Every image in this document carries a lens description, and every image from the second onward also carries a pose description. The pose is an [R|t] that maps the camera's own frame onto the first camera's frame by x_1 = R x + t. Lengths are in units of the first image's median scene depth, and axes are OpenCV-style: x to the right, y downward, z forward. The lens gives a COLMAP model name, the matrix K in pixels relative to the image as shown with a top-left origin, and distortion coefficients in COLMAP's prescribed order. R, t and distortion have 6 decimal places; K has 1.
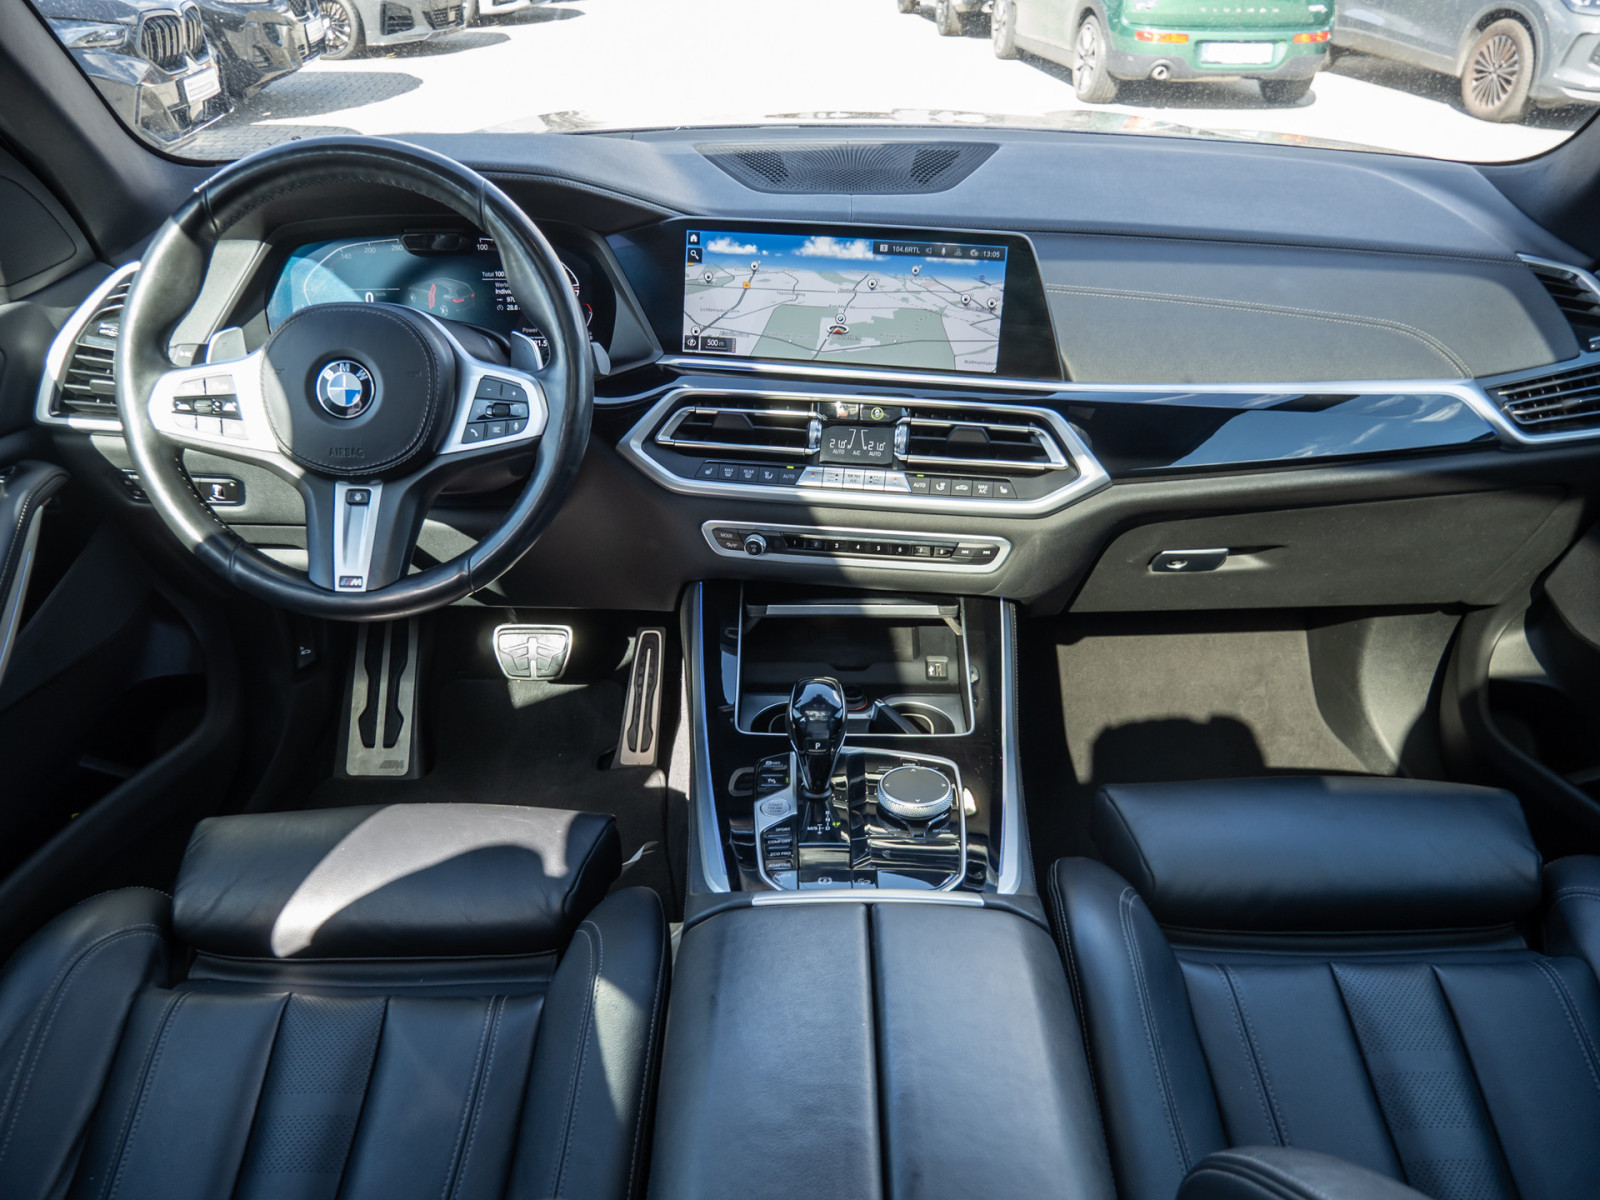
lens RADIAL K [[1159.5, 0, 813.5], [0, 1159.5, 619.2], [0, 0, 1]] dist [-0.053940, 0.019211]
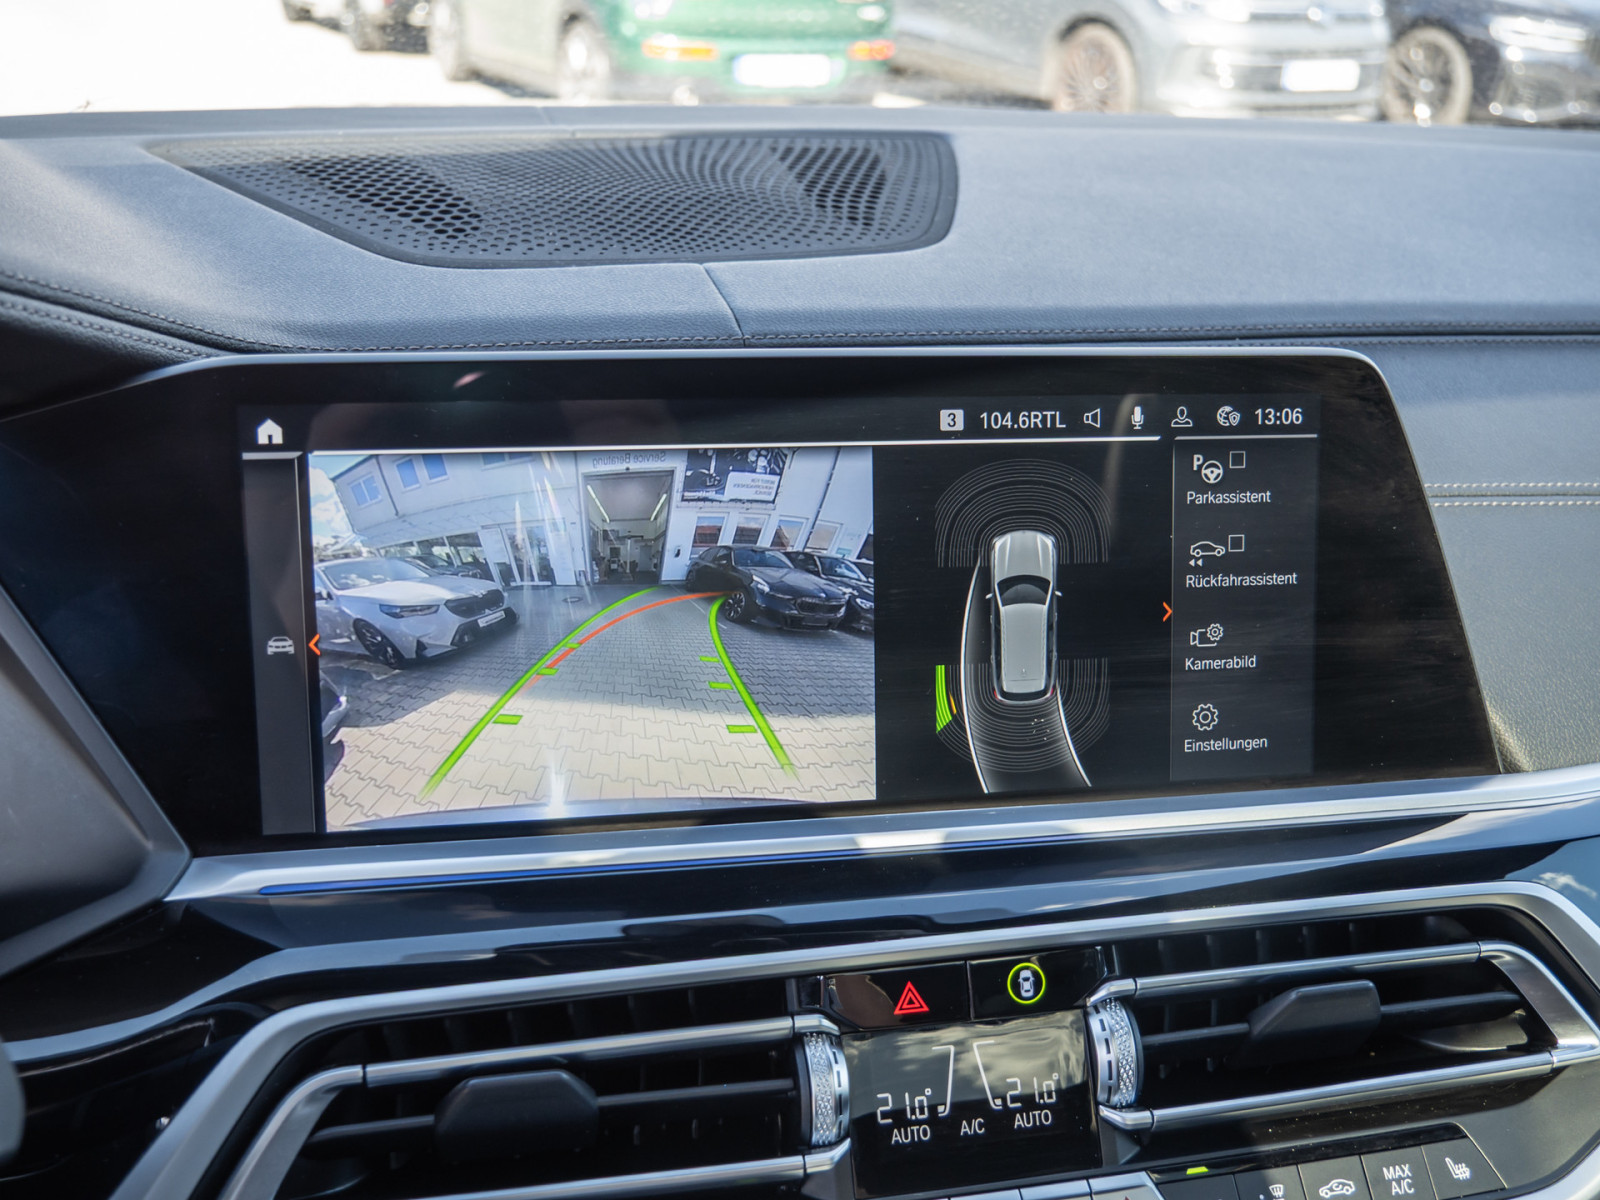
lens RADIAL K [[1623.3, 0, 799.0], [0, 1623.3, 613.1], [0, 0, 1]] dist [-0.000990, 0.000000]
pose [[0.933057, -0.110495, 0.342339, -0.123759], [0.159465, 0.980091, -0.118290, -0.223752], [-0.322453, 0.164963, 0.932100, 0.609407]]
